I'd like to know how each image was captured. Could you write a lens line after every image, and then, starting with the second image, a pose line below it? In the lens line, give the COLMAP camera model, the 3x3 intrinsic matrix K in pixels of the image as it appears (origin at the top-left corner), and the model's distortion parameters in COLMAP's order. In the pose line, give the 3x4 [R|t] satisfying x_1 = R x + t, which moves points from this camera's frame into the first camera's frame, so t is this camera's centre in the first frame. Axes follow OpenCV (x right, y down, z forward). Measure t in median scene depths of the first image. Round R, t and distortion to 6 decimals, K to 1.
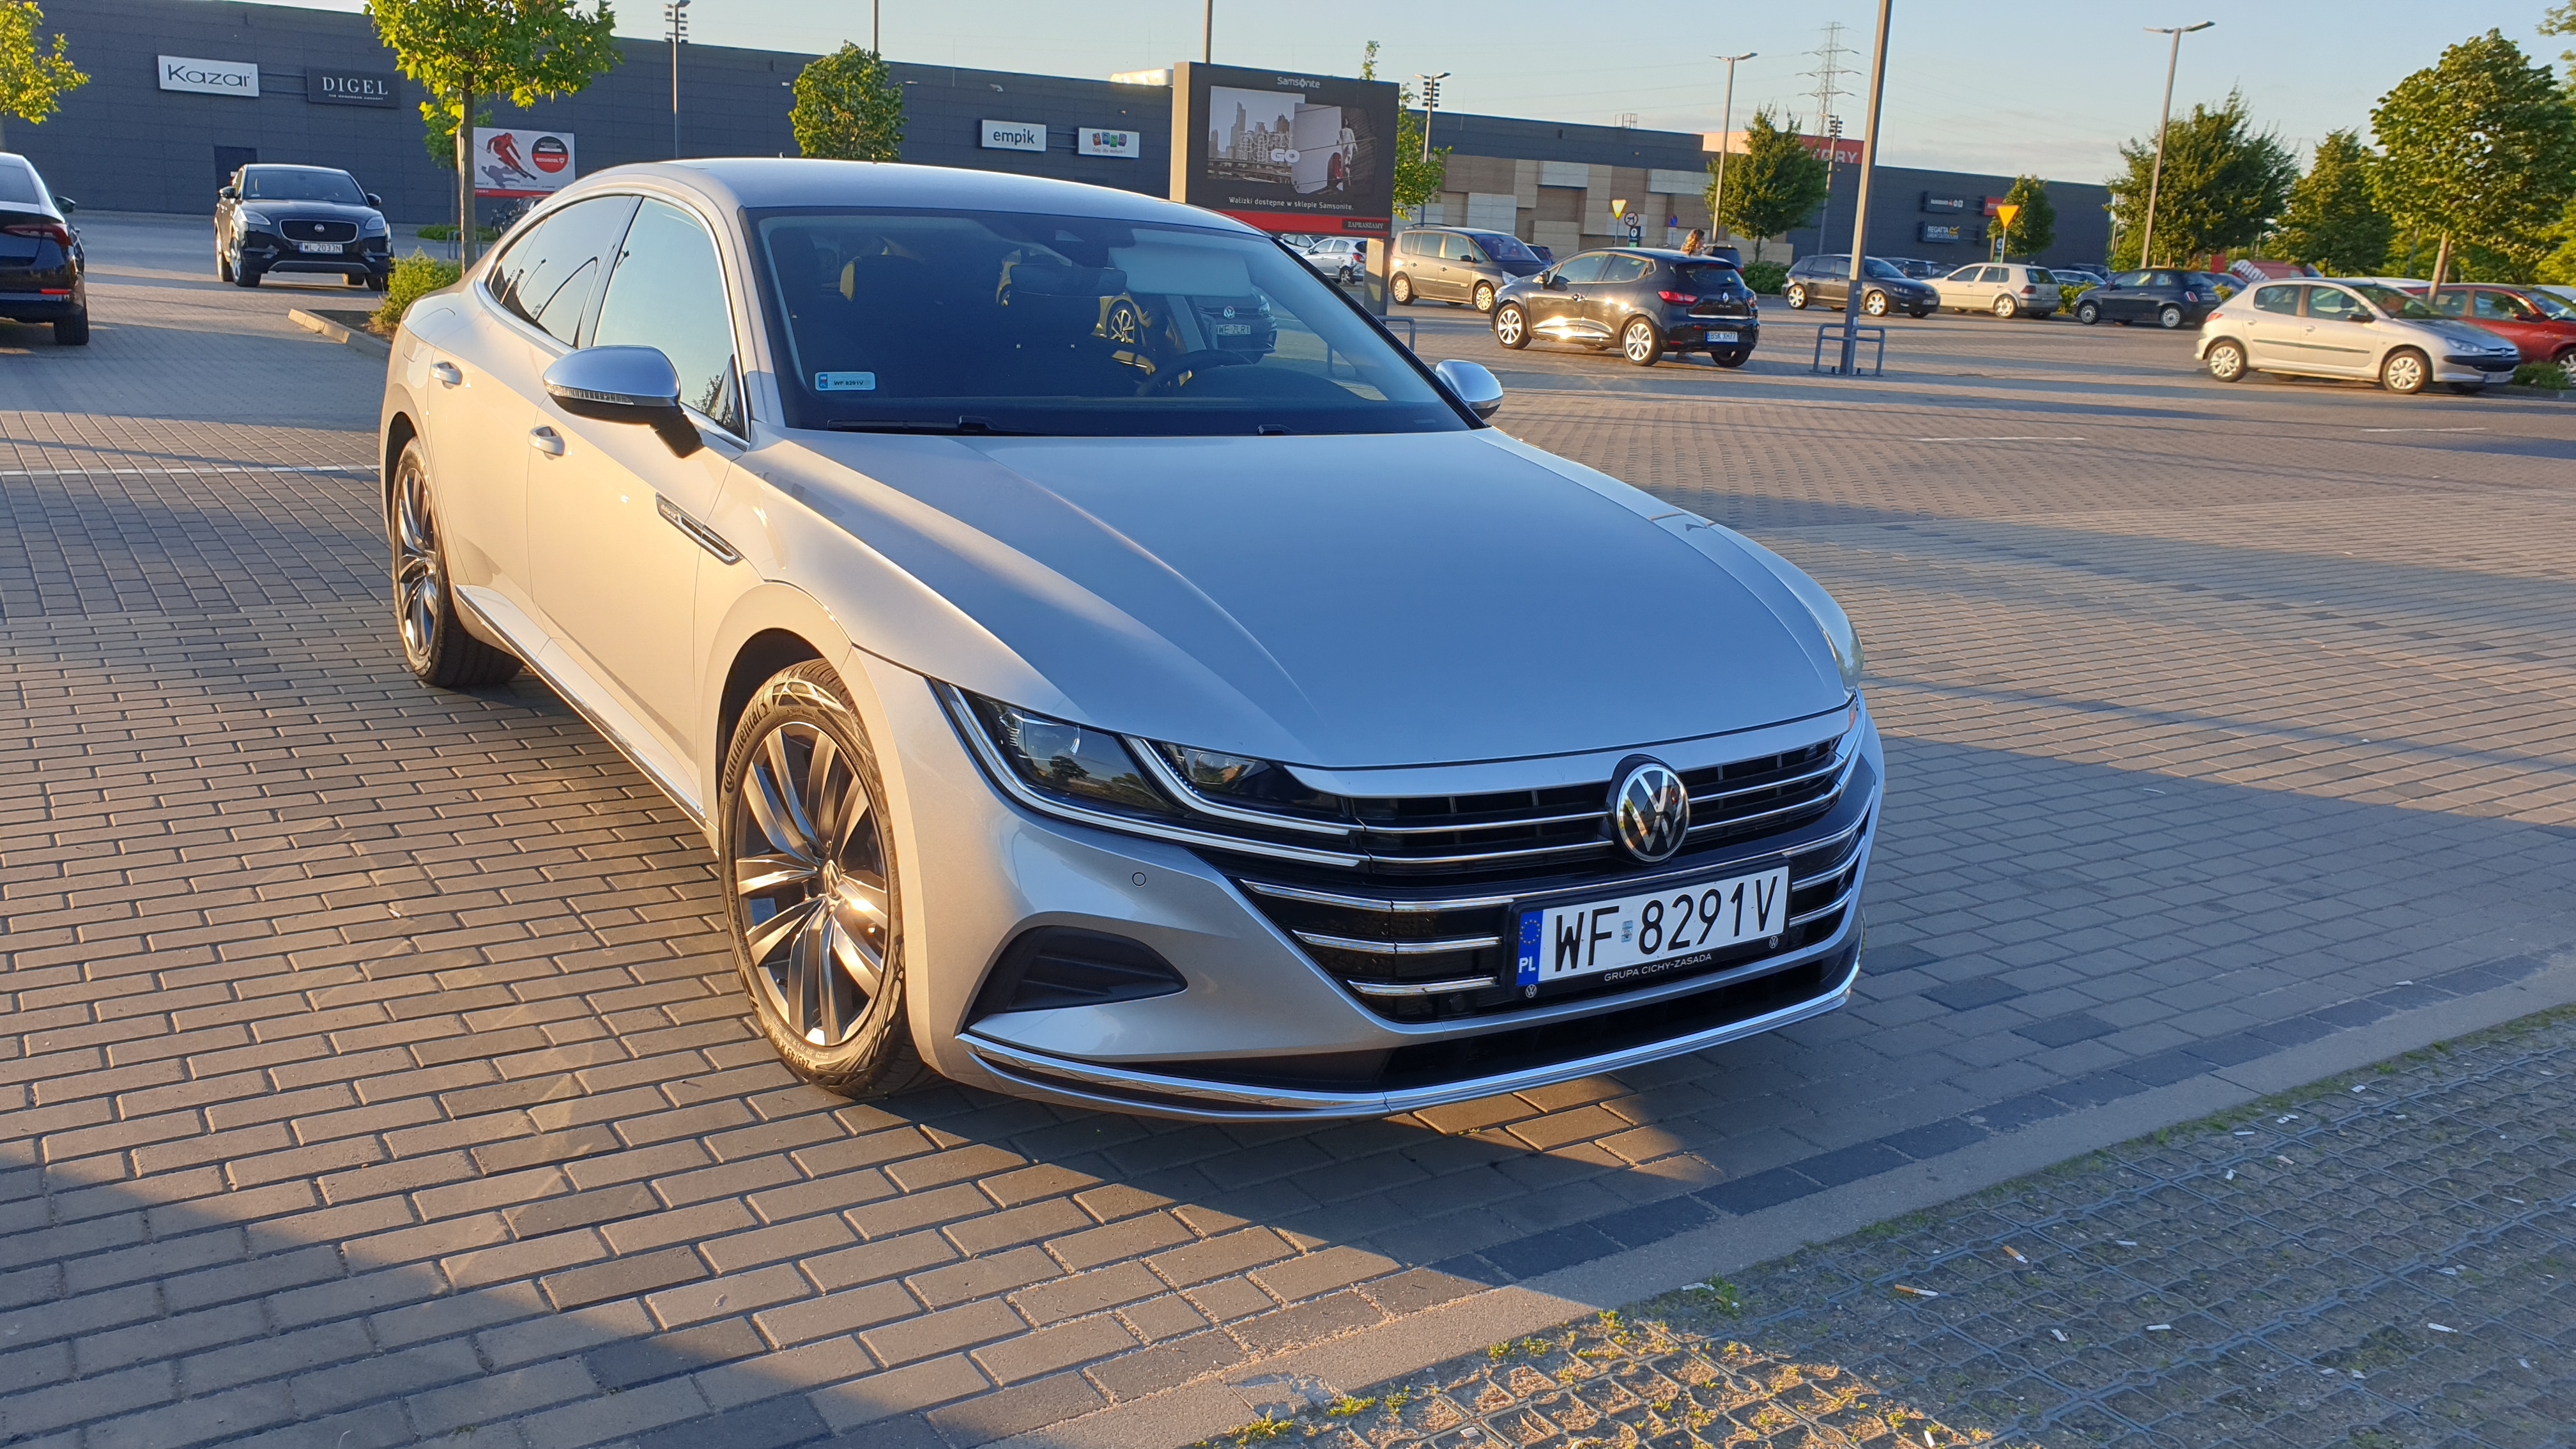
lens RADIAL K [[2011.6, 0, 1288.0], [0, 2011.6, 724.5], [0, 0, 1]] dist [-0.013323, 0.033481]
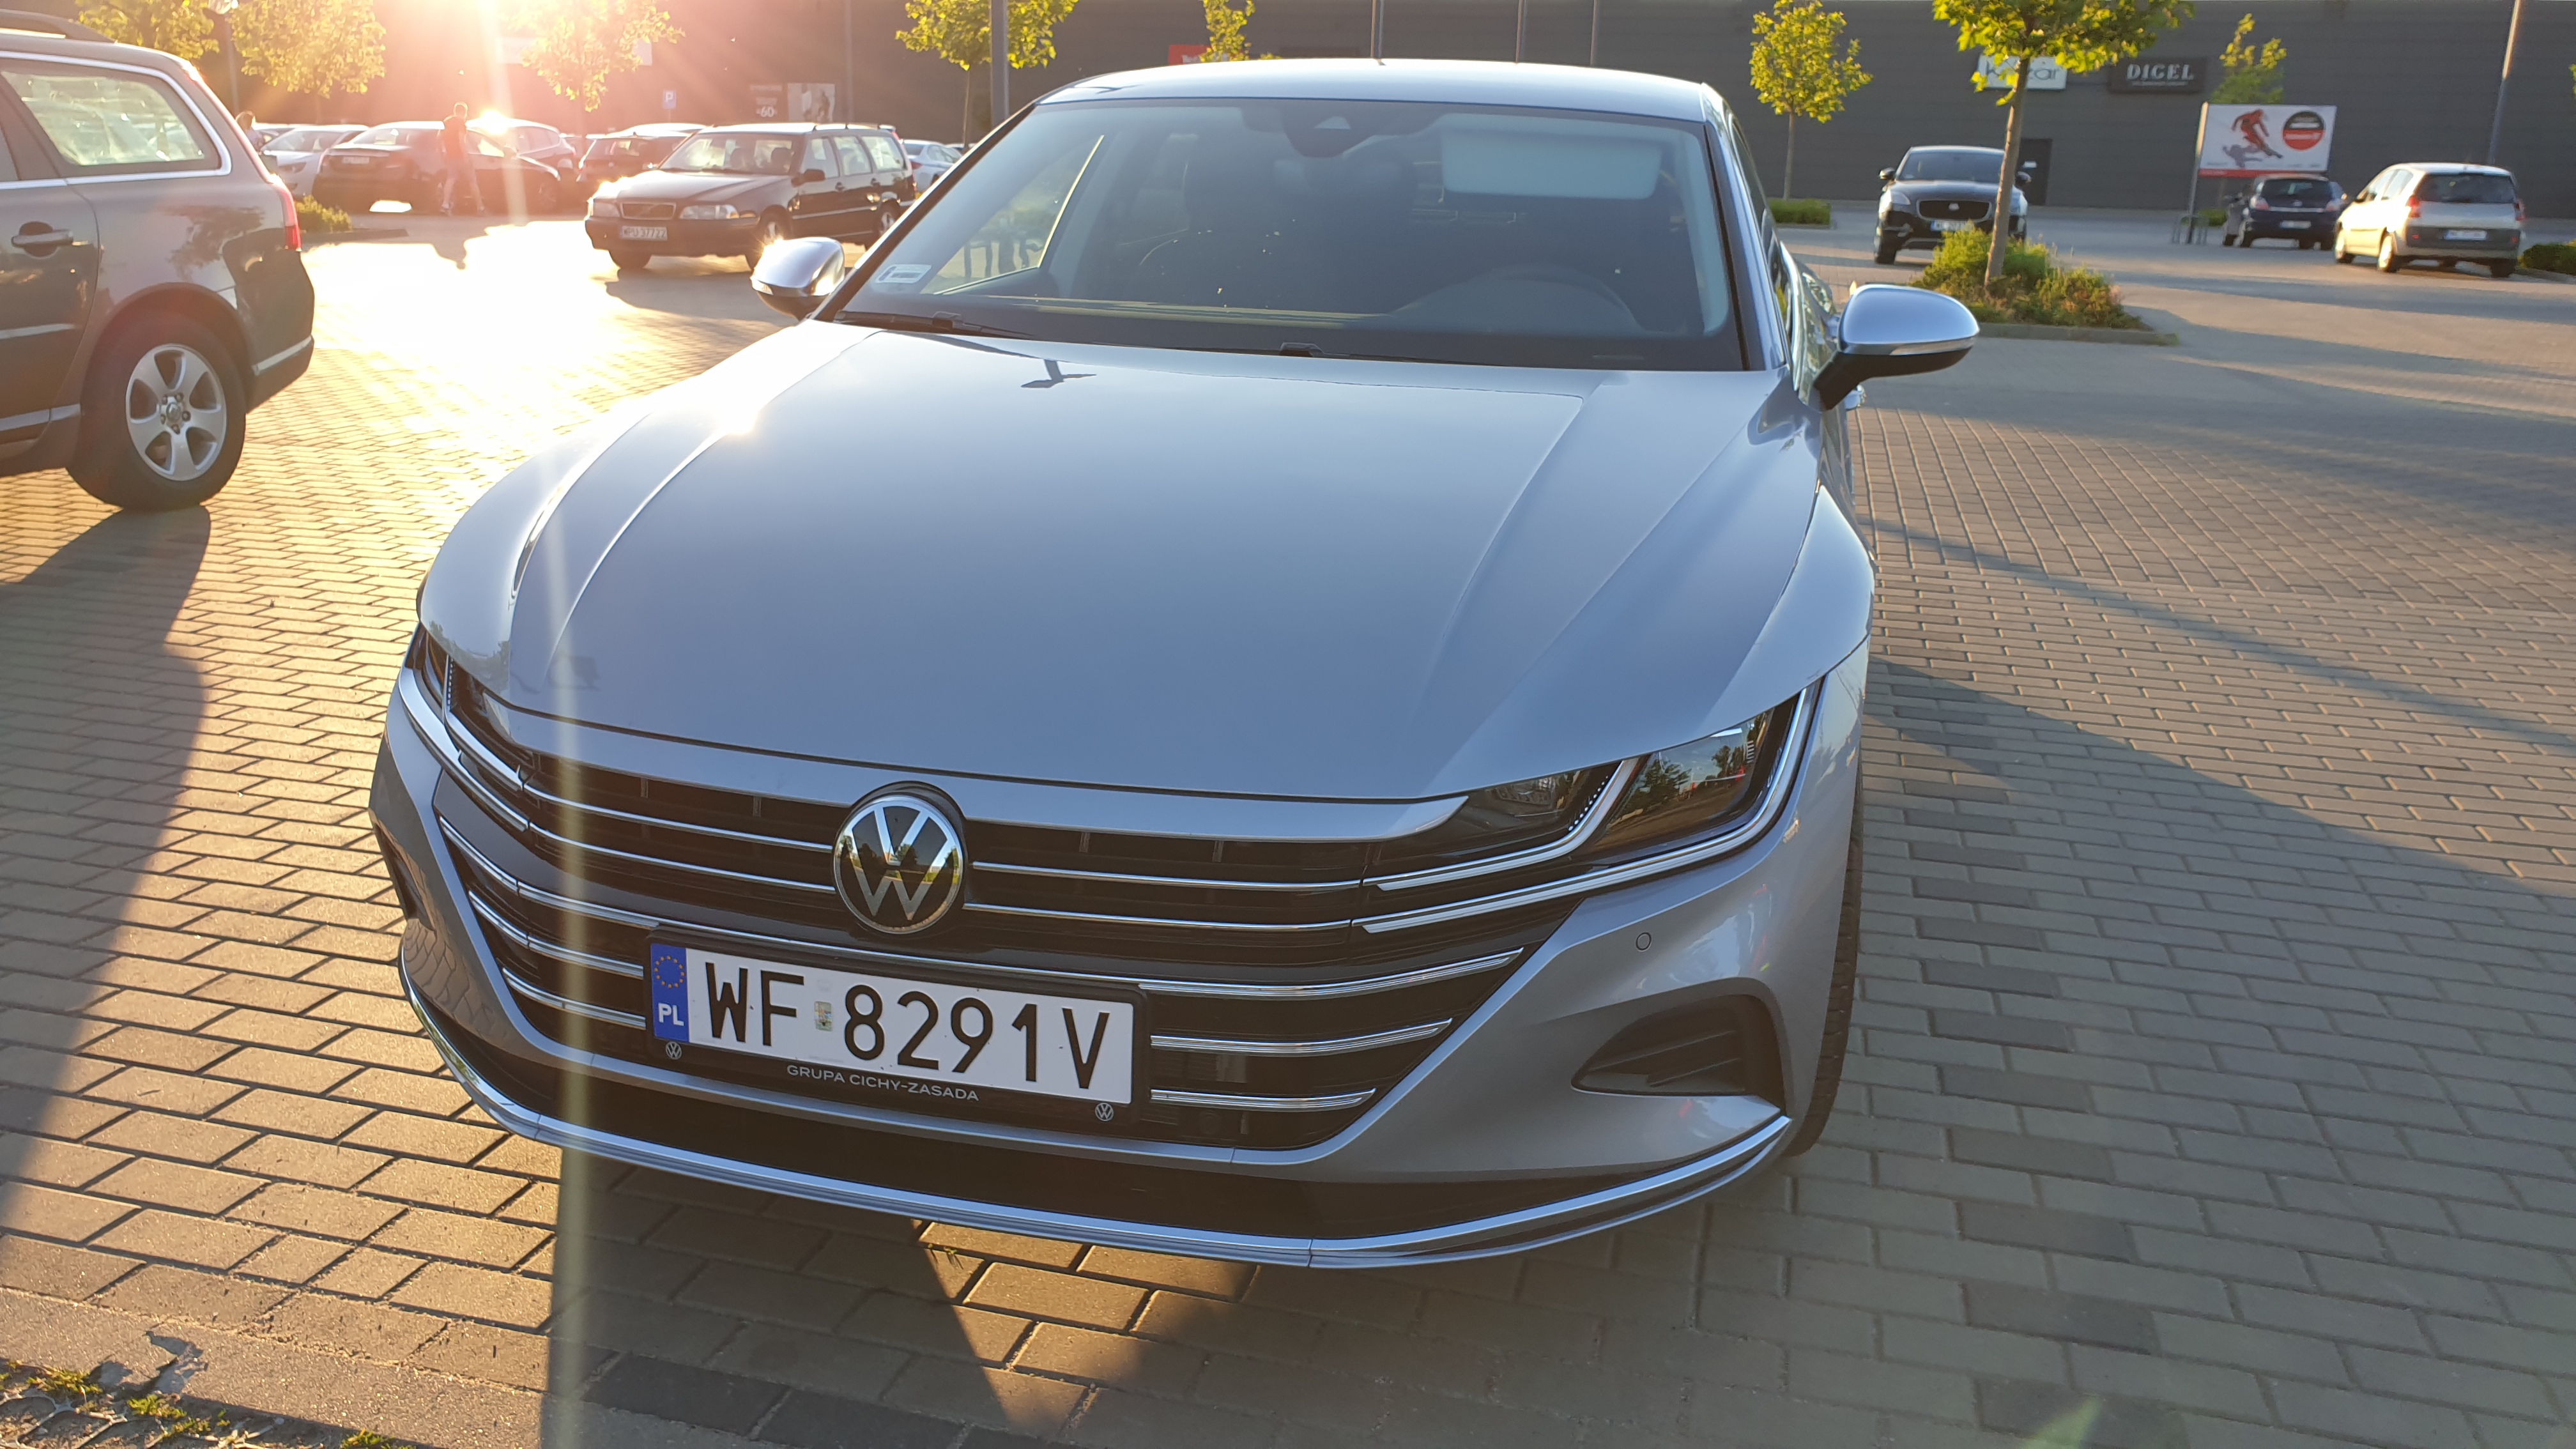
lens RADIAL K [[2058.6, 0, 1288.0], [0, 2058.6, 724.5], [0, 0, 1]] dist [-0.040602, 0.088024]
pose [[0.690671, 0.166482, -0.703745, 0.683759], [-0.165516, 0.983701, 0.070269, -0.068567], [0.703973, 0.067948, 0.706969, 0.518420]]
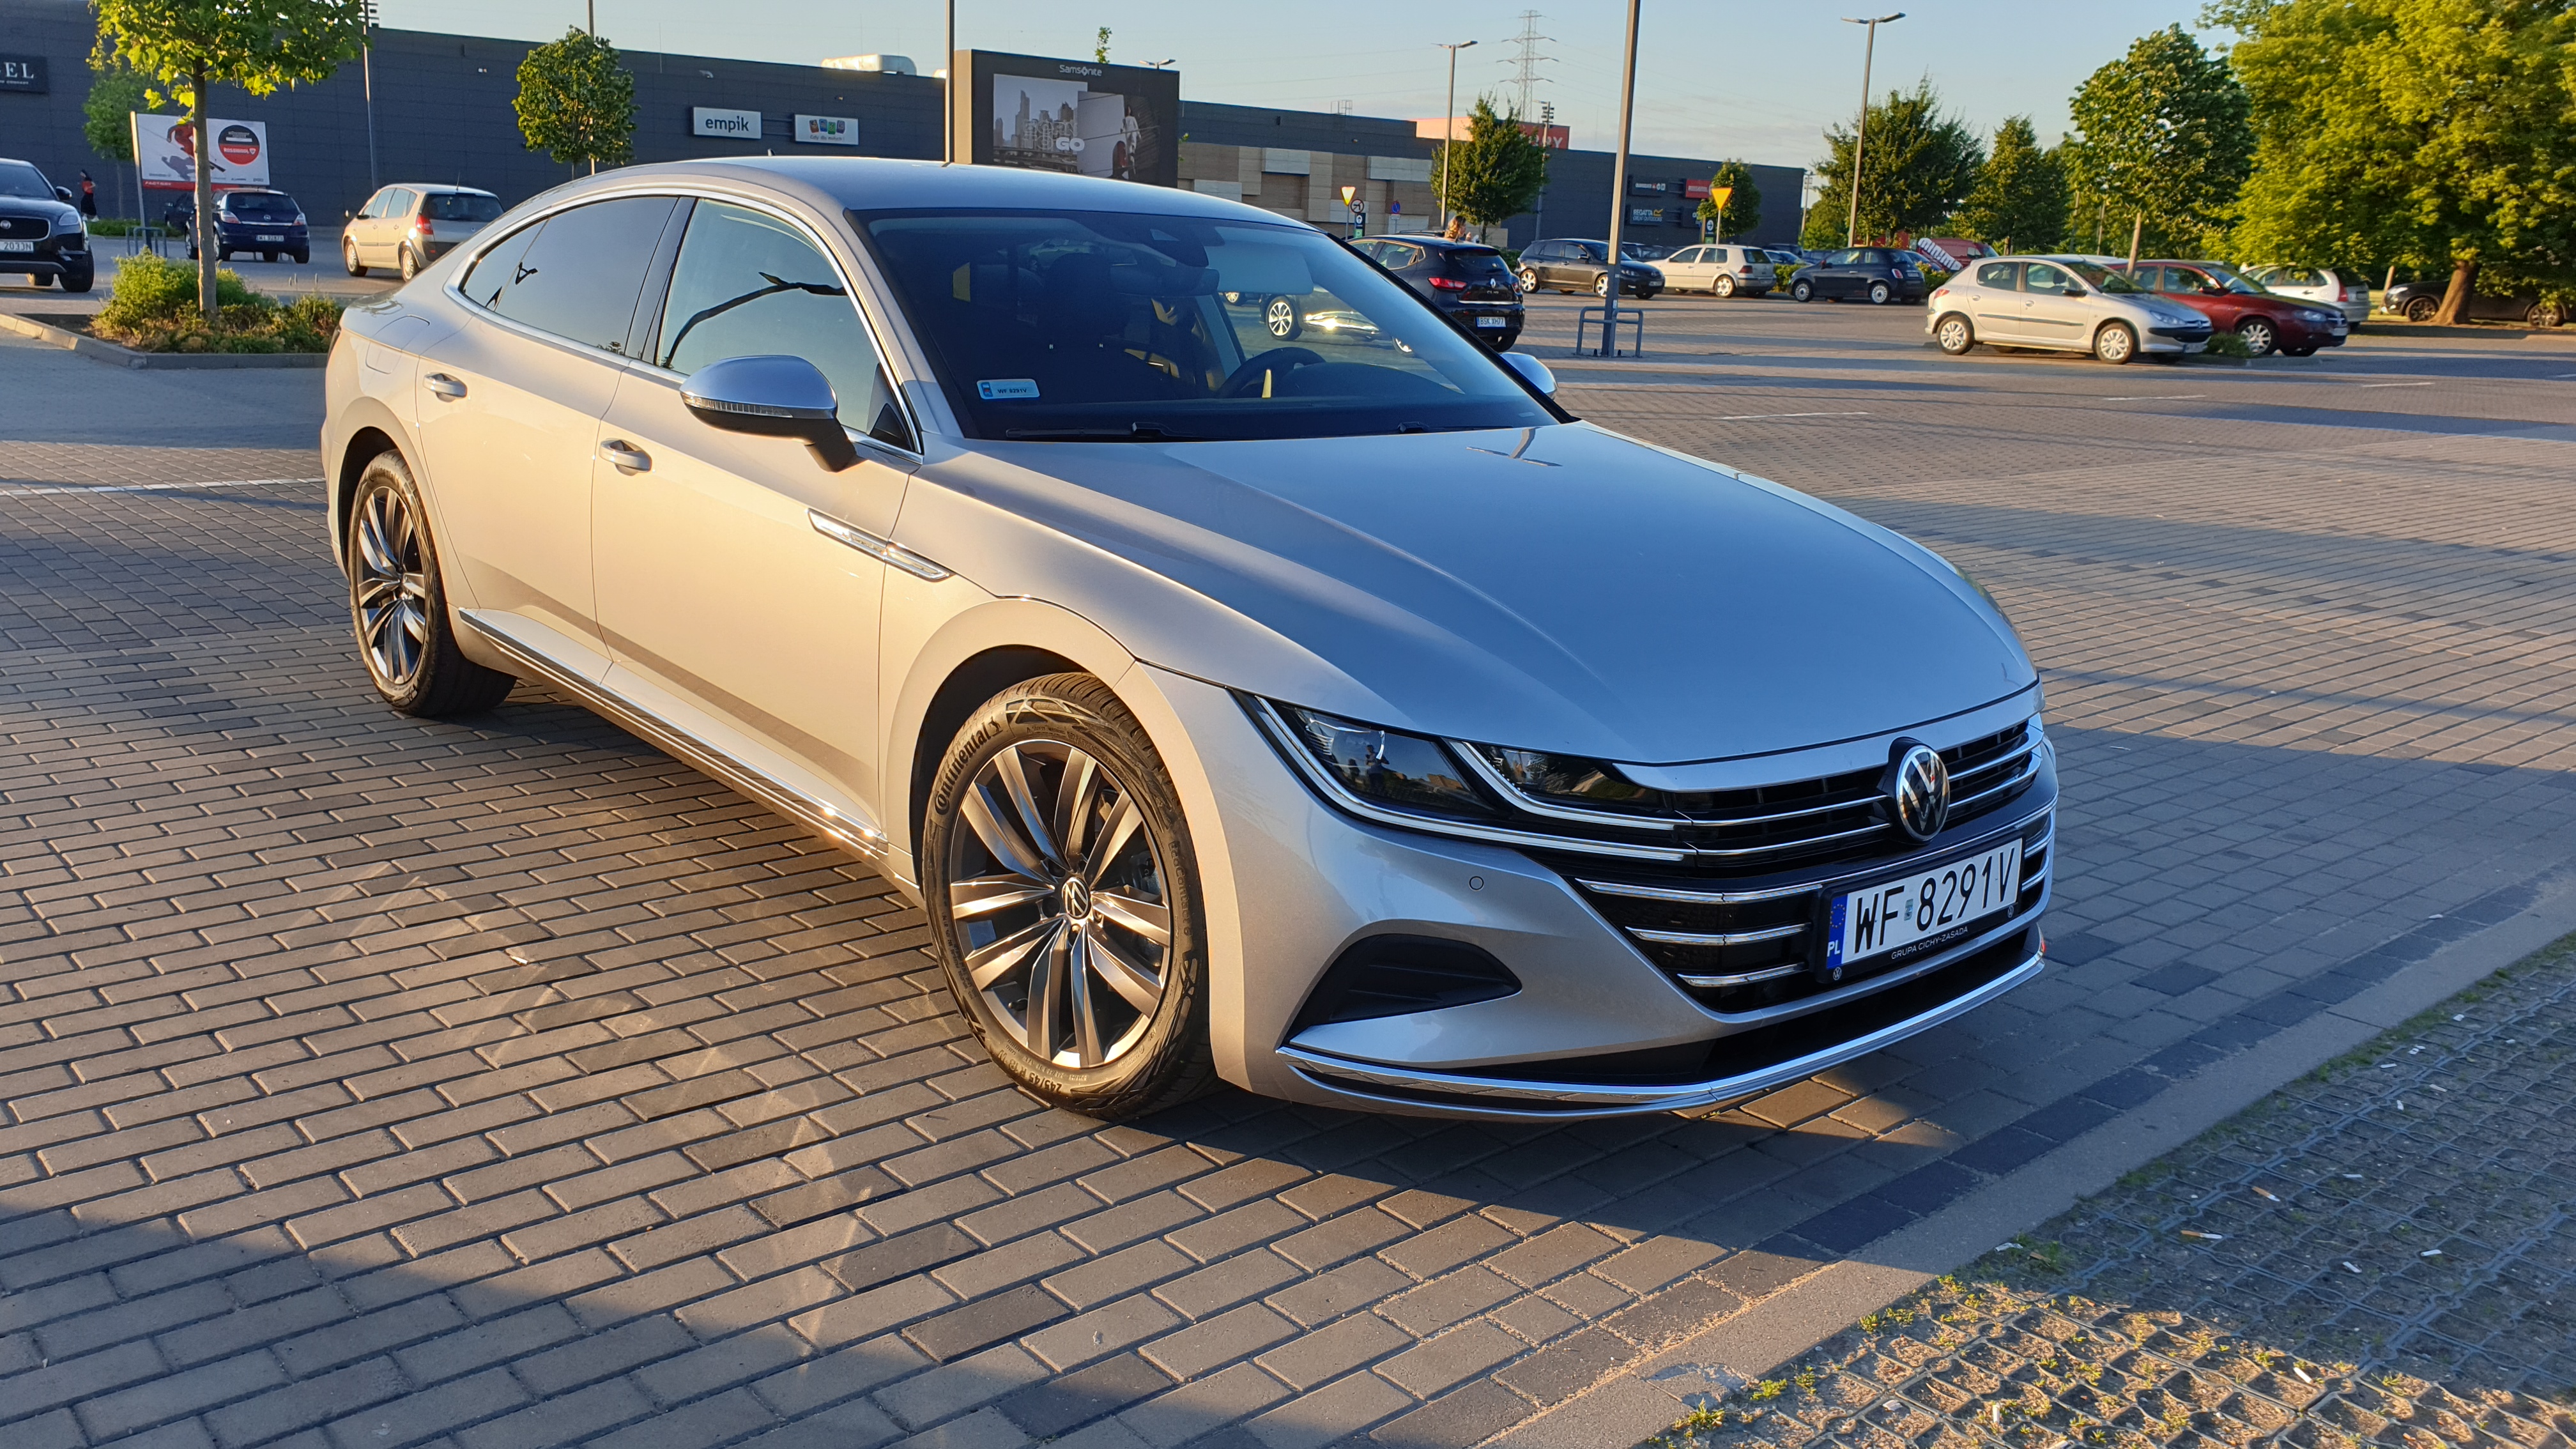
lens RADIAL K [[2009.7, 0, 1288.0], [0, 2009.7, 724.5], [0, 0, 1]] dist [-0.039009, 0.081625]
pose [[0.990230, -0.042085, 0.132939, -0.244995], [0.041088, 0.999103, 0.010238, -0.013834], [-0.133251, -0.004676, 0.991071, 0.020196]]
